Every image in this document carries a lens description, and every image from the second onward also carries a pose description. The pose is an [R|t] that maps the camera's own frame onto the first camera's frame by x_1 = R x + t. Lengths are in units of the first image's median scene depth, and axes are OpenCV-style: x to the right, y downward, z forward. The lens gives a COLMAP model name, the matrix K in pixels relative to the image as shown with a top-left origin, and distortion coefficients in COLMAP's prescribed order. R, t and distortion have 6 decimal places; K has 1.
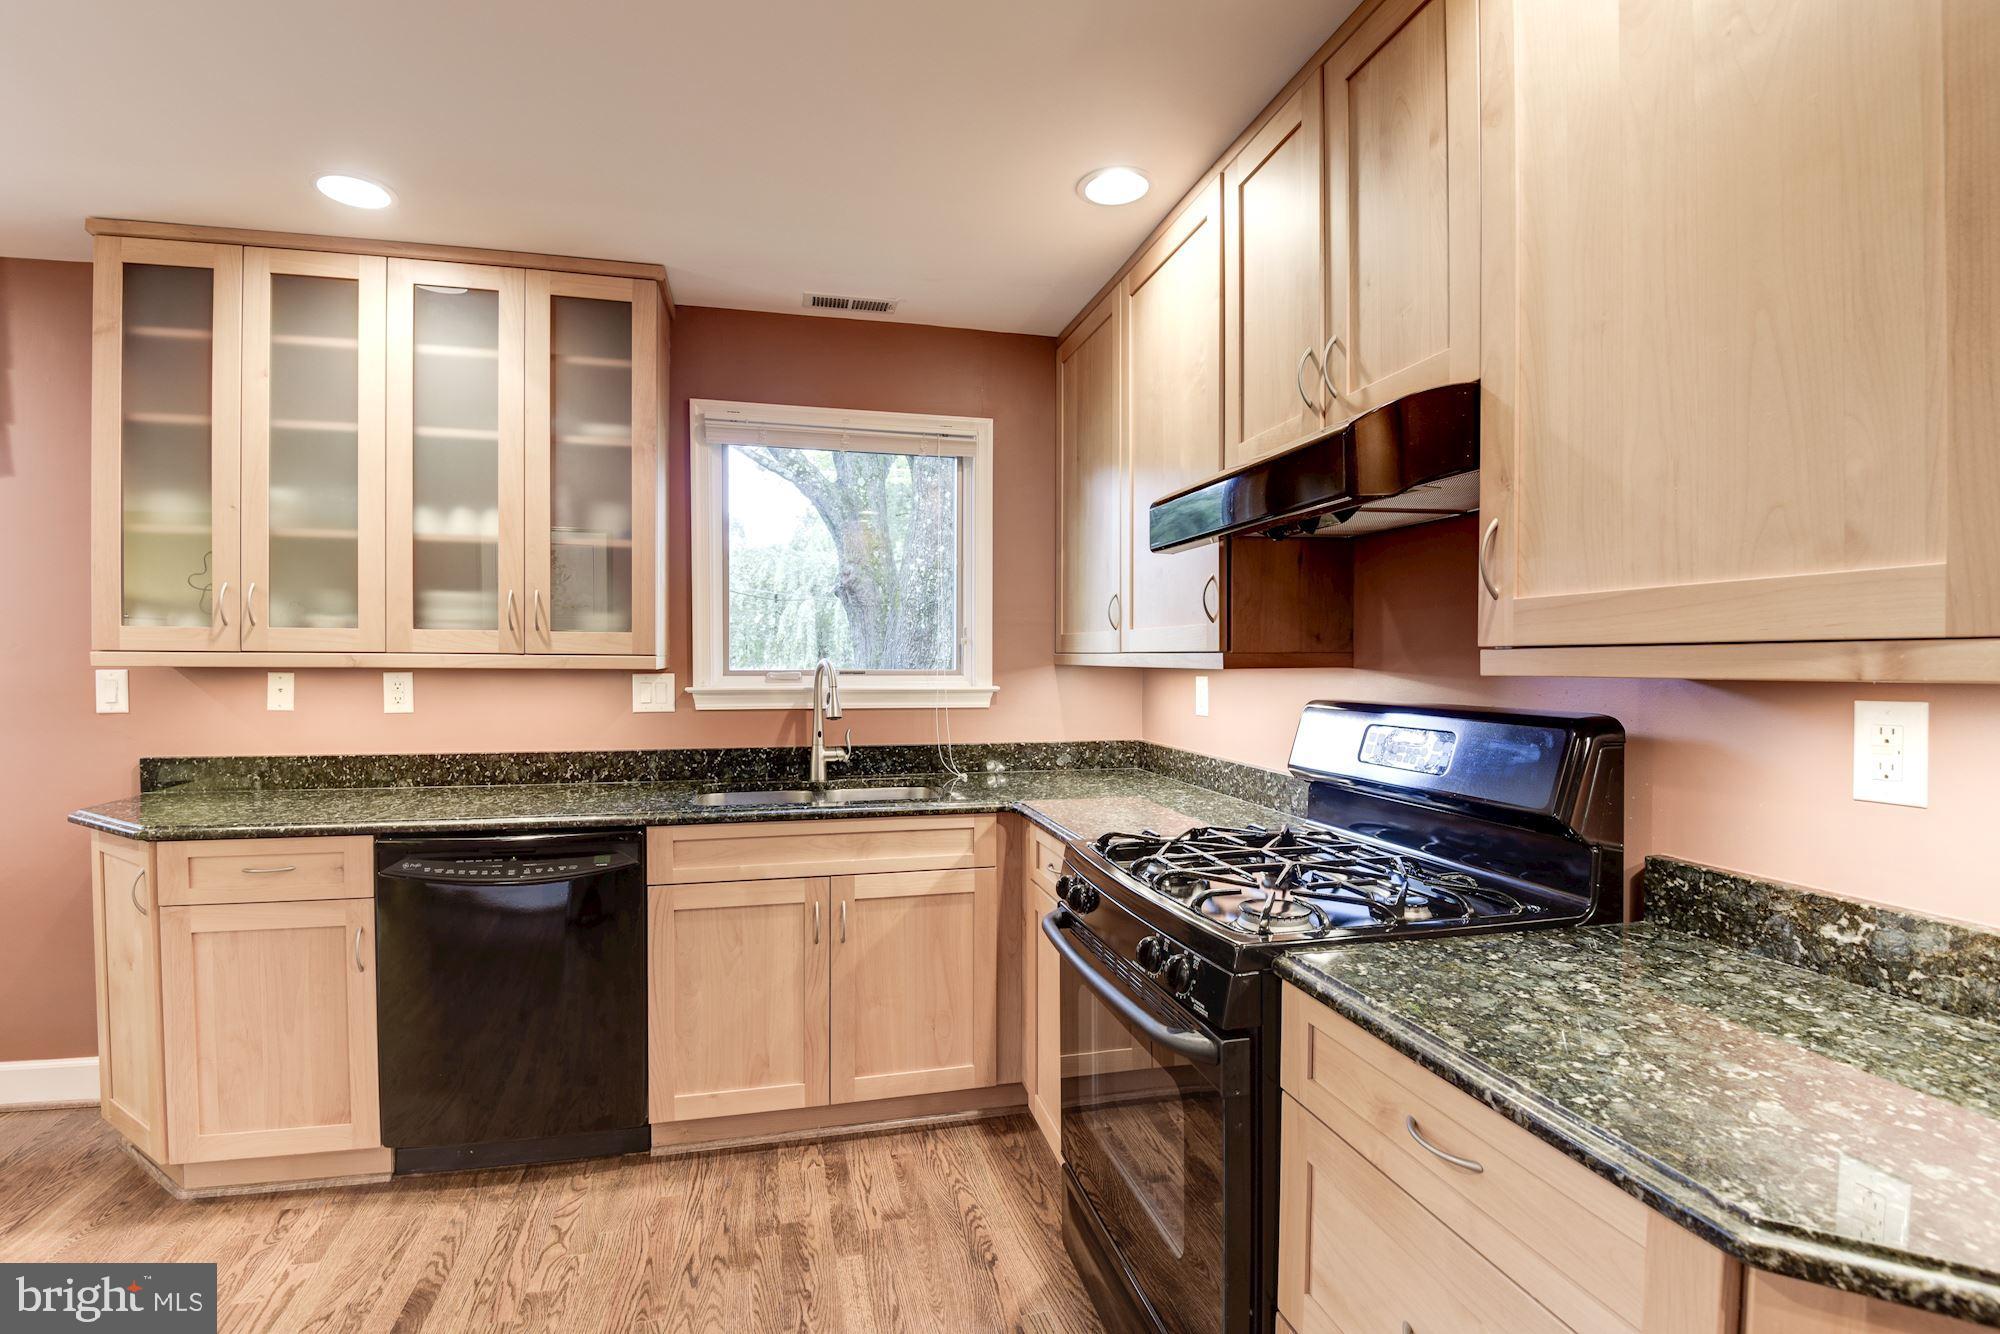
lens RADIAL K [[929.9, 0, 1011.5], [0, 929.9, 674.3], [0, 0, 1]] dist [-0.007251, -0.011091]
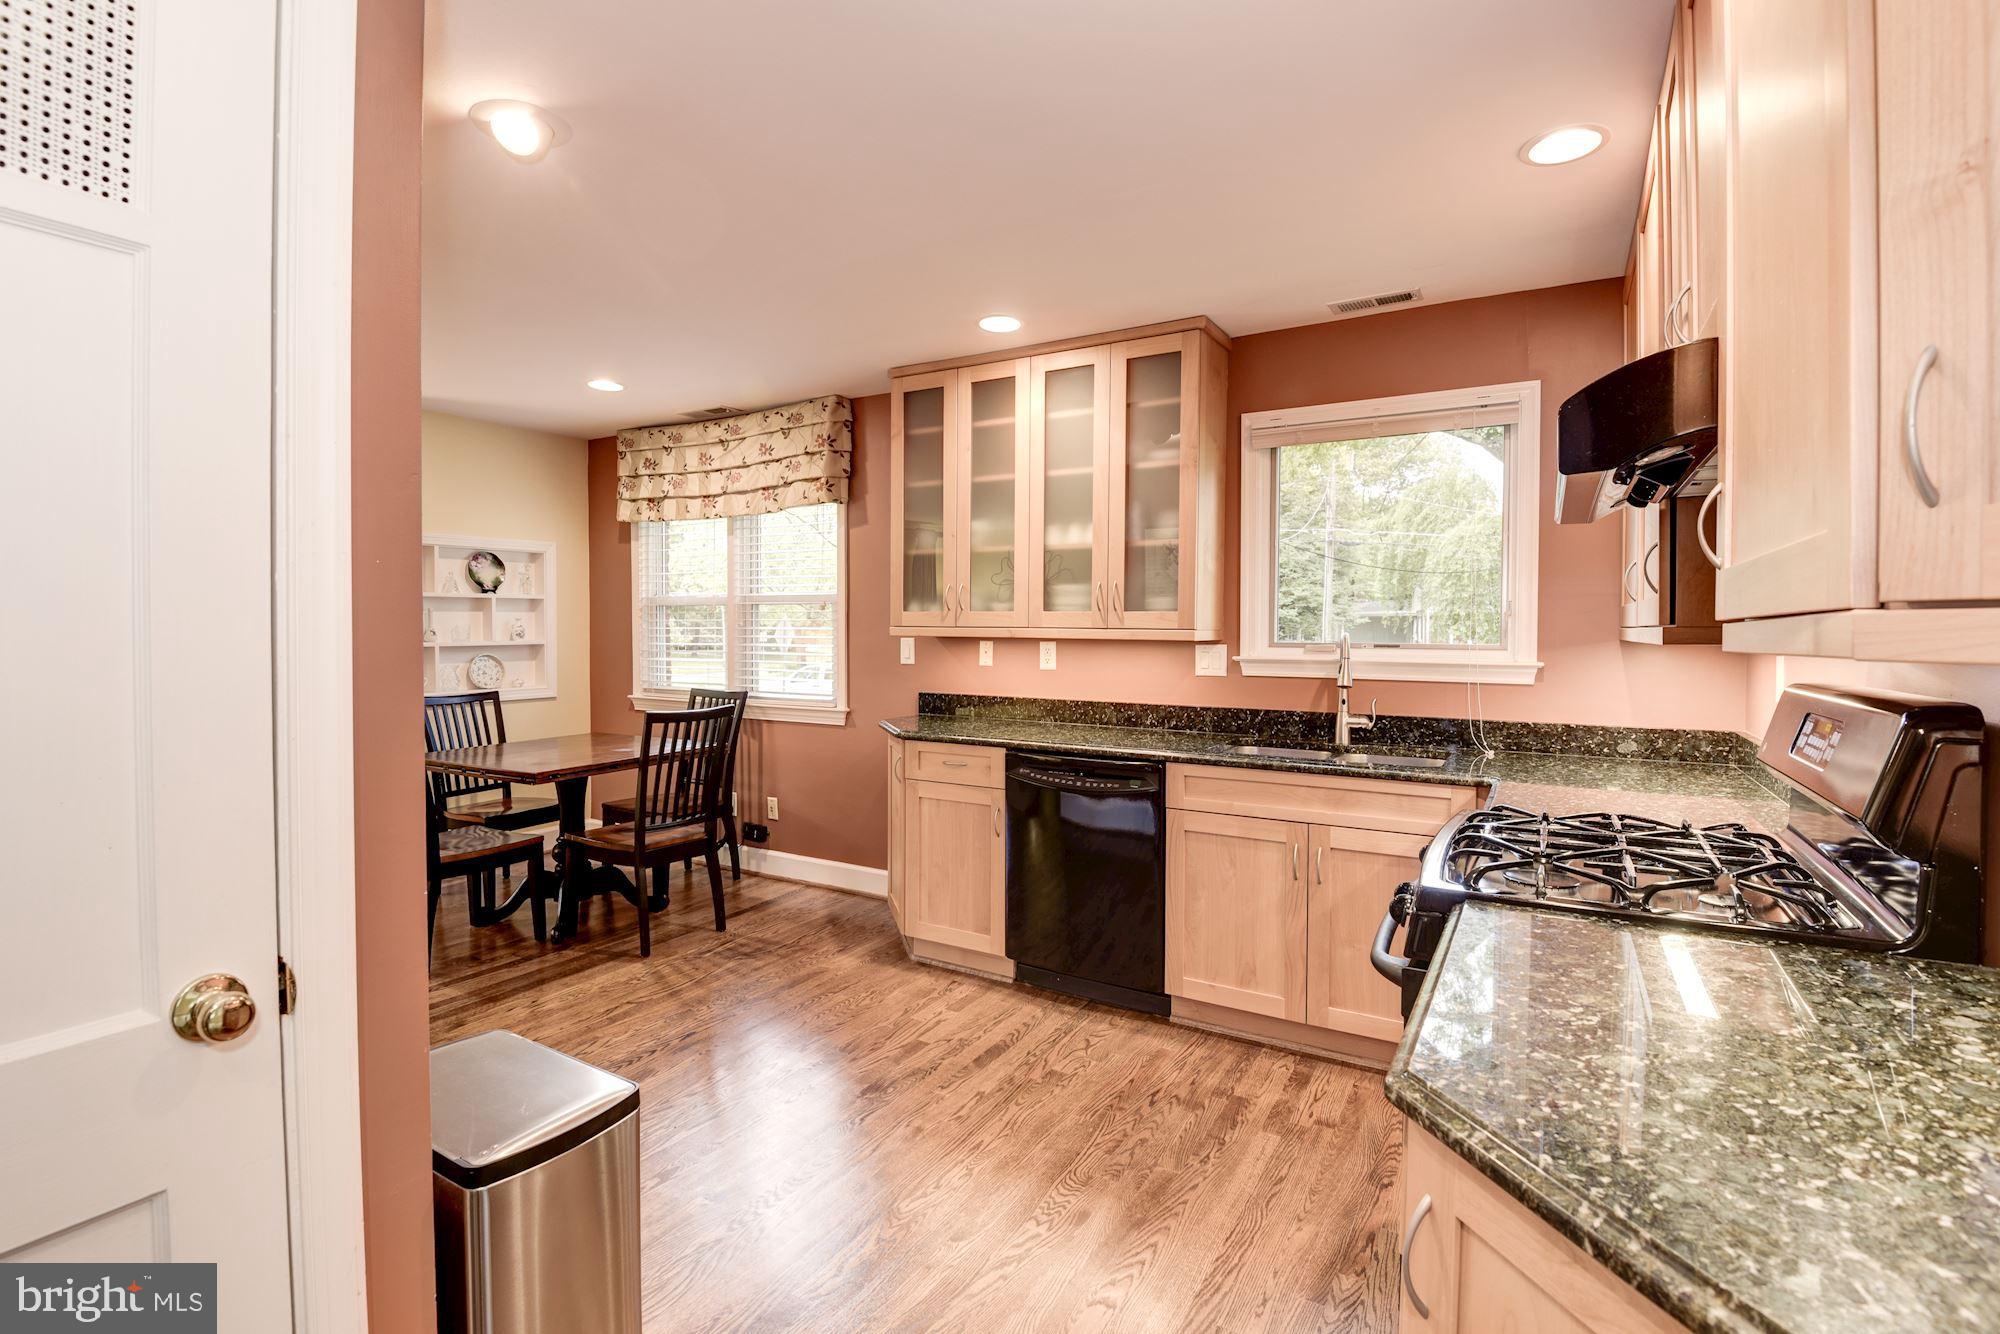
lens RADIAL K [[929.9, 0, 1015.1], [0, 929.9, 657.4], [0, 0, 1]] dist [-0.007251, -0.011091]
pose [[0.717430, 0.020767, -0.696321, 0.341251], [-0.016951, 0.999780, 0.012353, 0.006264], [0.696425, 0.002941, 0.717624, -0.071157]]
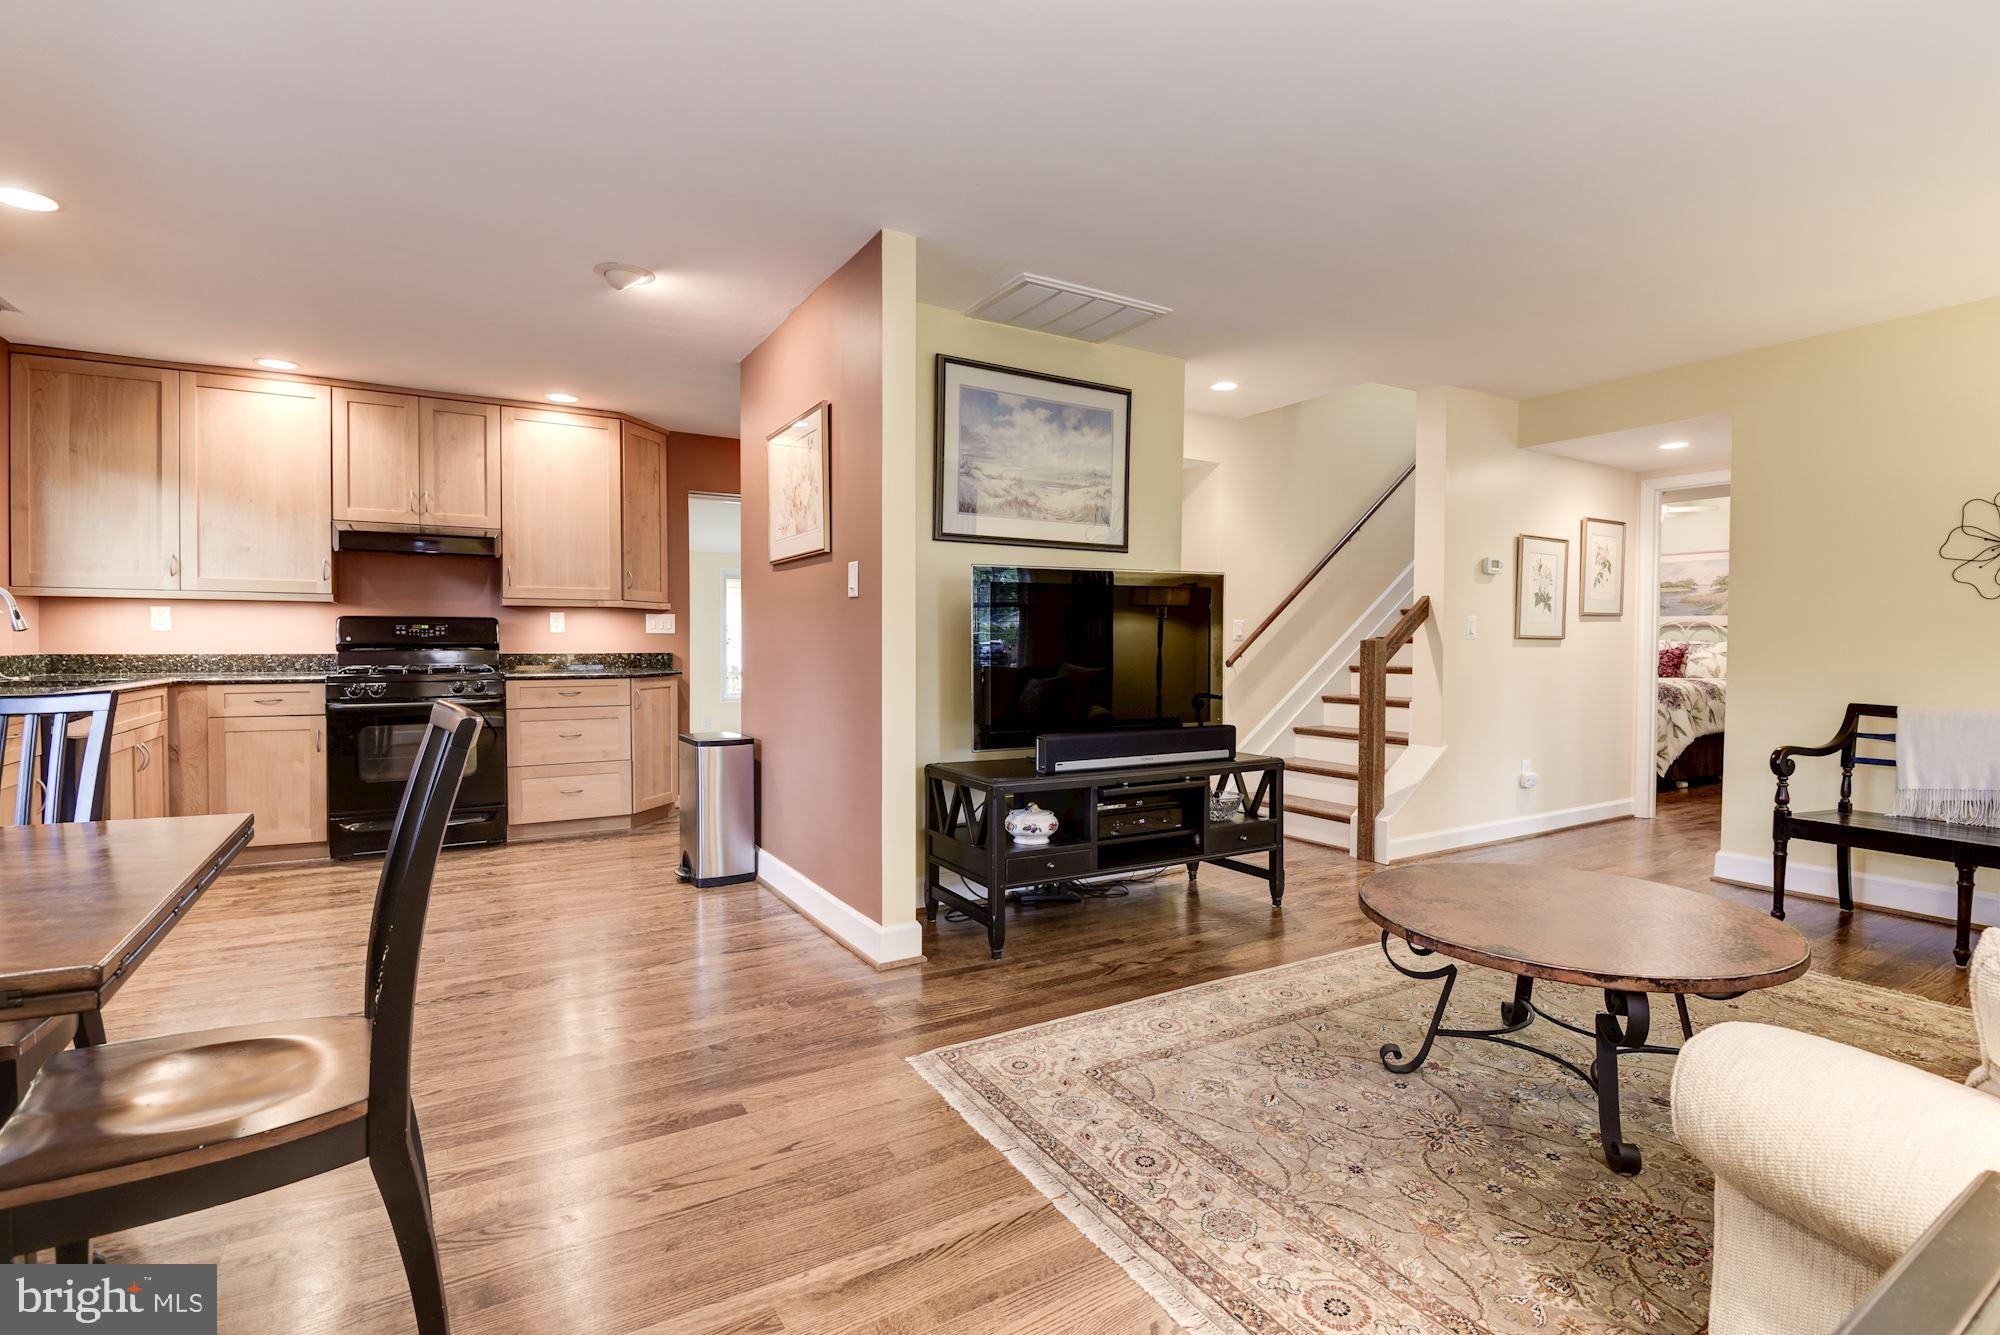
lens RADIAL K [[929.9, 0, 985.2], [0, 929.9, 659.3], [0, 0, 1]] dist [-0.007251, -0.011091]
pose [[-0.274550, -0.022016, 0.961321, -2.085624], [0.010425, 0.999611, 0.025870, 0.081993], [-0.961516, 0.017124, -0.274214, 0.069069]]
